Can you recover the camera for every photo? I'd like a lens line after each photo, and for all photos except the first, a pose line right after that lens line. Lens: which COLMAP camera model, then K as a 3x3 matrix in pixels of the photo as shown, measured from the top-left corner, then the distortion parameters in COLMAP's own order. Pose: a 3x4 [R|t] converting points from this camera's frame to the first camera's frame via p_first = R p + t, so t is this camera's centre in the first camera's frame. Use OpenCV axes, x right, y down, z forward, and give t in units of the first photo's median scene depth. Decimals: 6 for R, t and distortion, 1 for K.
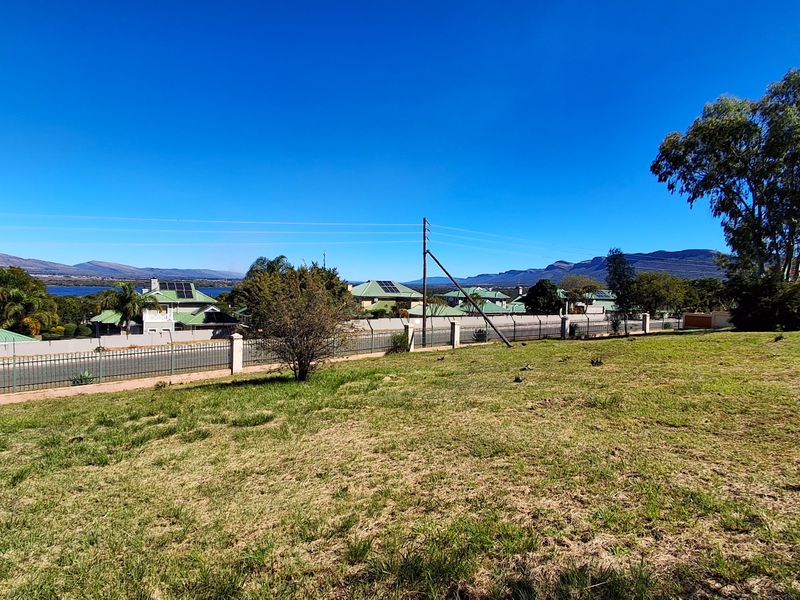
lens RADIAL K [[502.0, 0, 402.3], [0, 502.0, 293.8], [0, 0, 1]] dist [0.002503, 0.020167]
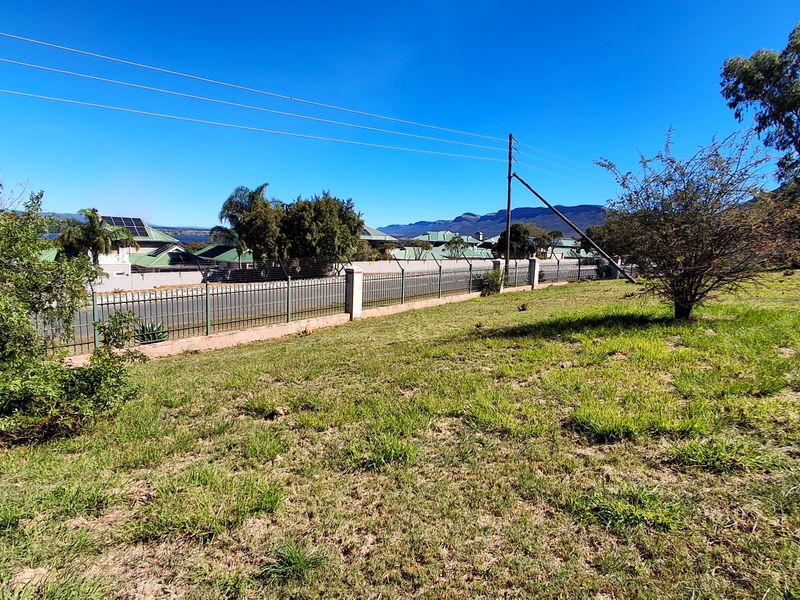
lens RADIAL K [[502.0, 0, 399.2], [0, 502.0, 302.4], [0, 0, 1]] dist [0.002503, 0.020167]
pose [[0.984962, -0.010048, 0.172476, -0.164075], [-0.009978, 0.993332, 0.114853, 0.019455], [-0.172481, -0.114846, 0.978295, 0.108119]]
